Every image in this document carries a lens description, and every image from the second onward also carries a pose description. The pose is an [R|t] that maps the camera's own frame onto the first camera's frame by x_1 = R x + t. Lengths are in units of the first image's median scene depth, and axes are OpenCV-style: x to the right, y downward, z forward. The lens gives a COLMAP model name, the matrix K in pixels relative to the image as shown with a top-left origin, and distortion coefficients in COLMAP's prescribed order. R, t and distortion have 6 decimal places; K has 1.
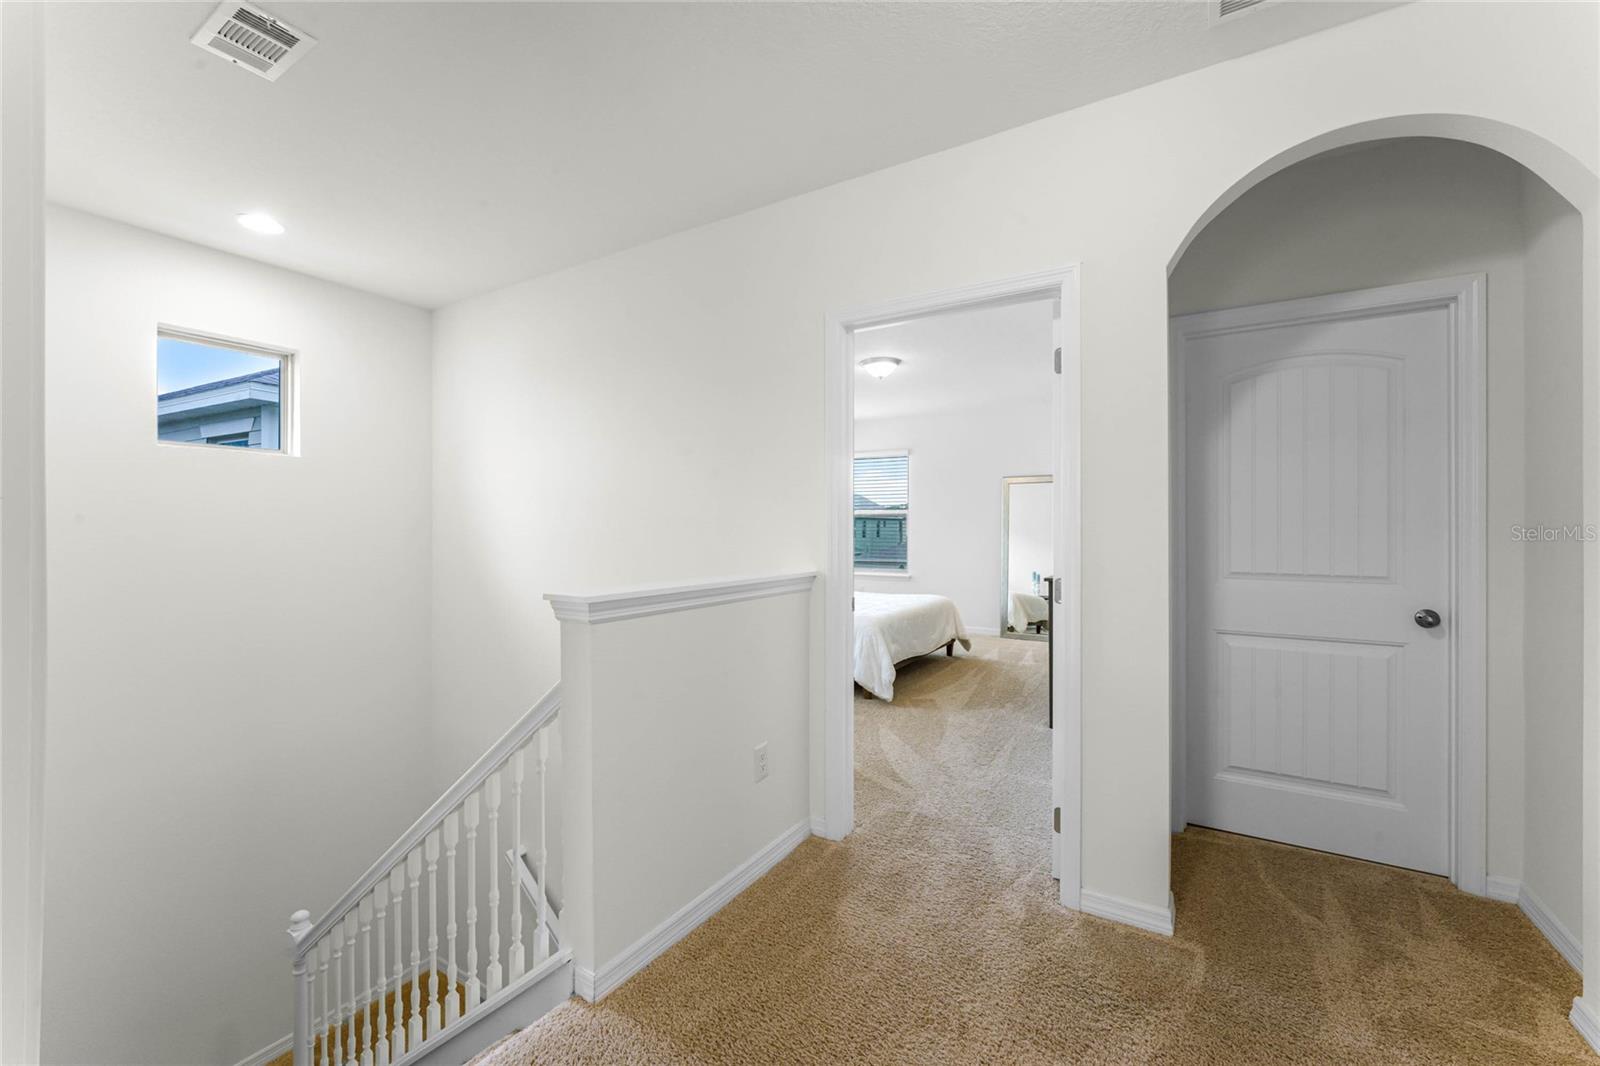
lens RADIAL K [[647.9, 0, 796.5], [0, 647.9, 536.4], [0, 0, 1]] dist [-0.000331, 0.000329]
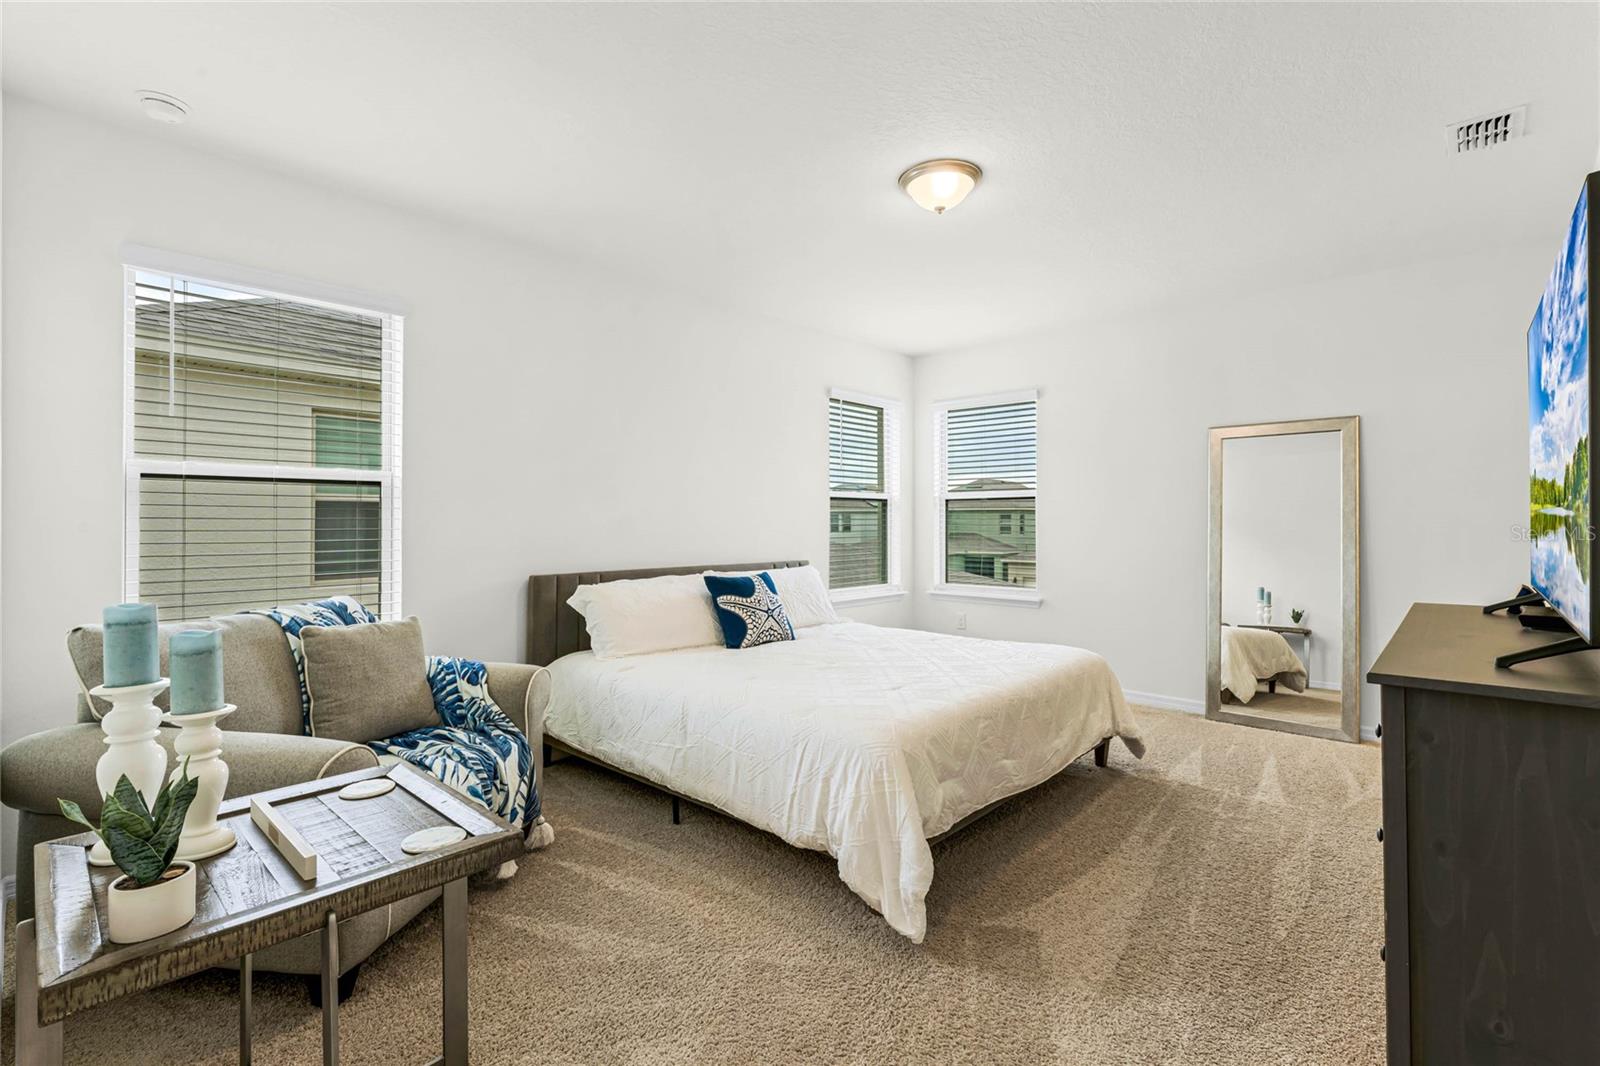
lens RADIAL K [[726.5, 0, 801.0], [0, 726.5, 534.2], [0, 0, 1]] dist [-0.004250, 0.001003]
pose [[0.980203, -0.003724, -0.197960, 0.129280], [0.003863, 0.999992, 0.000317, -0.001468], [0.197958, -0.001075, 0.980210, 0.426044]]
